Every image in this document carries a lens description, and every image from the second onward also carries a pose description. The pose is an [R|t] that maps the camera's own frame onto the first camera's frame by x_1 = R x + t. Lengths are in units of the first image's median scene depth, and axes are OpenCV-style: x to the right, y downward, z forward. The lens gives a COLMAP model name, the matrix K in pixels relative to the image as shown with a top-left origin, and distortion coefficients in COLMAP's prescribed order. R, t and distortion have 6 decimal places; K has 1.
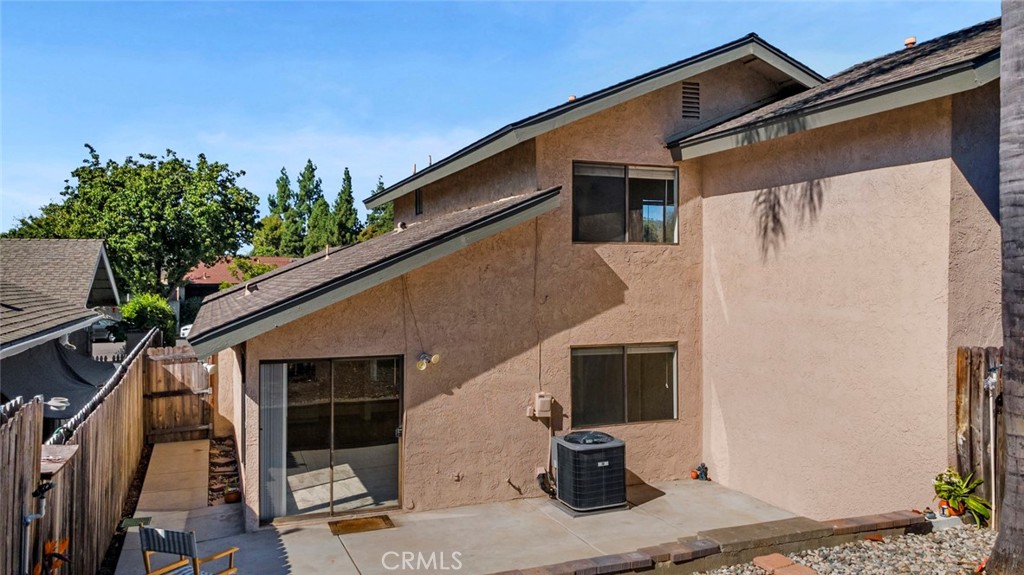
lens RADIAL K [[758.3, 0, 511.1], [0, 758.3, 282.6], [0, 0, 1]] dist [0.005225, -0.000742]
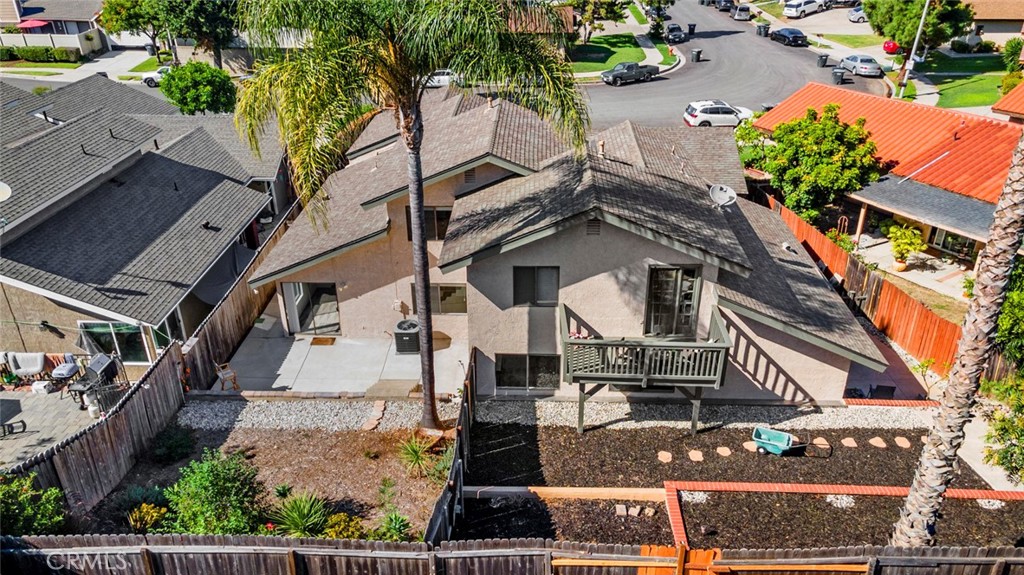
lens RADIAL K [[758.3, 0, 513.6], [0, 758.3, 287.4], [0, 0, 1]] dist [0.005225, -0.000742]
pose [[0.908565, 0.187189, -0.373458, 1.250189], [0.007690, 0.886341, 0.462970, -0.983903], [0.417673, -0.423510, 0.803858, -0.719802]]
